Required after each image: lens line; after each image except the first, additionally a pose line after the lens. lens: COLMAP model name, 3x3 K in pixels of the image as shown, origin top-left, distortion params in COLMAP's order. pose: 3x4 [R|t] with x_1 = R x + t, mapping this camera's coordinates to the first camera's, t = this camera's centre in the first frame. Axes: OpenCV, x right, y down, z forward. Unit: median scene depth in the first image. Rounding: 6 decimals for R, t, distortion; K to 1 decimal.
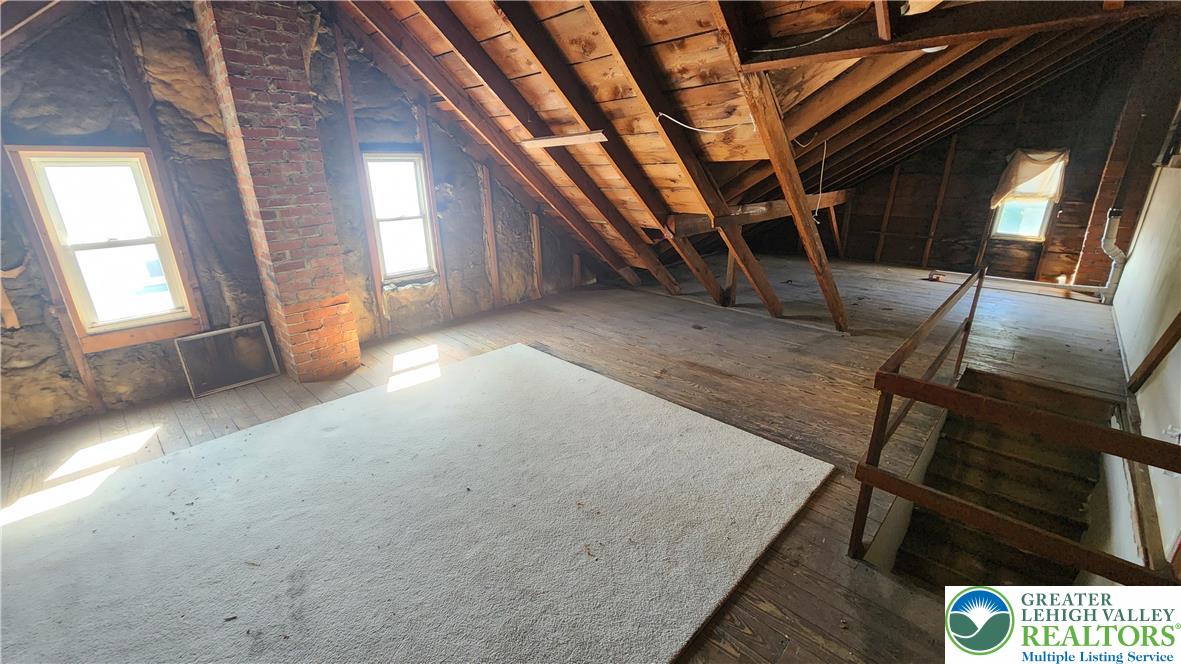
lens RADIAL K [[477.9, 0, 591.7], [0, 477.9, 331.5], [0, 0, 1]] dist [-0.009980, 0.000970]
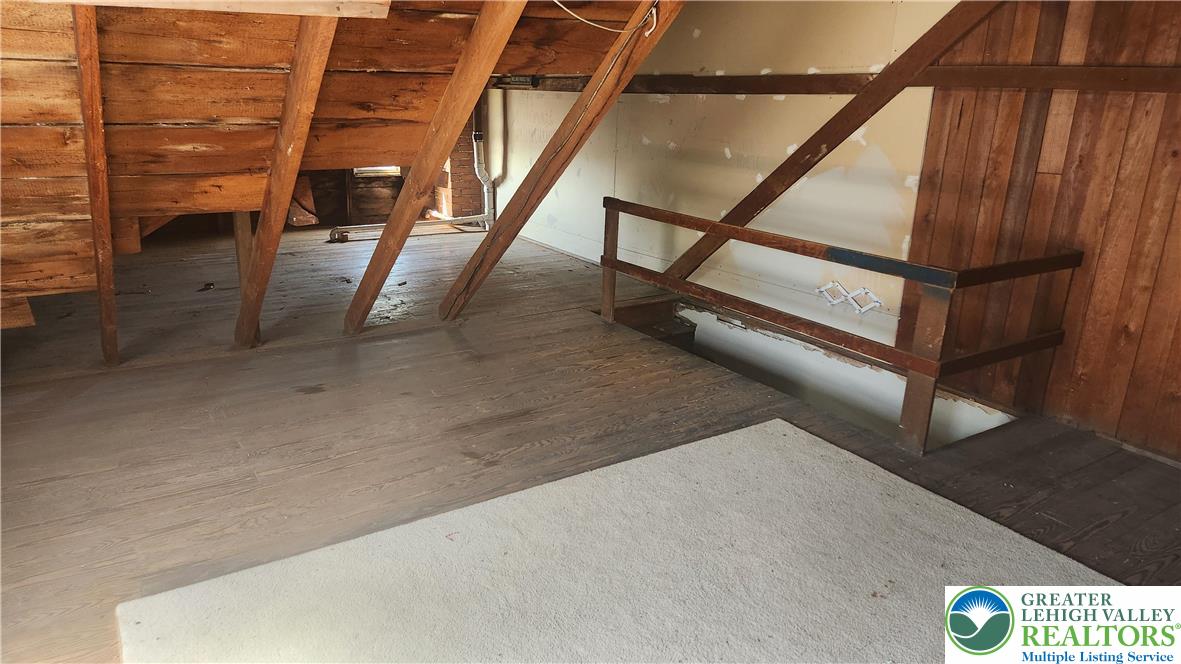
lens RADIAL K [[792.6, 0, 587.9], [0, 792.6, 330.9], [0, 0, 1]] dist [0.058905, -0.000239]
pose [[0.207882, -0.269367, 0.940333, -0.756800], [0.294315, 0.934011, 0.202491, -0.230014], [-0.932826, 0.234660, 0.273443, 0.702680]]
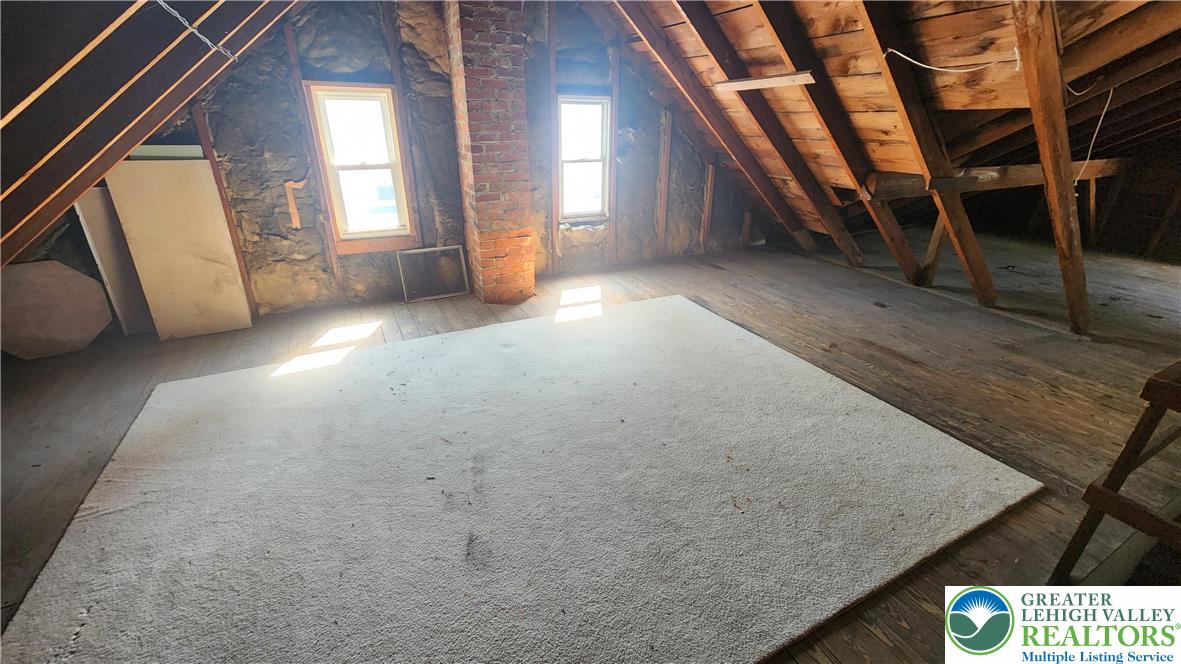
lens RADIAL K [[477.9, 0, 589.1], [0, 477.9, 332.5], [0, 0, 1]] dist [-0.009980, 0.000970]
pose [[0.944859, 0.155435, -0.288239, -0.039464], [-0.129129, 0.985701, 0.108258, 0.024167], [0.300944, -0.065068, 0.951419, -0.015039]]
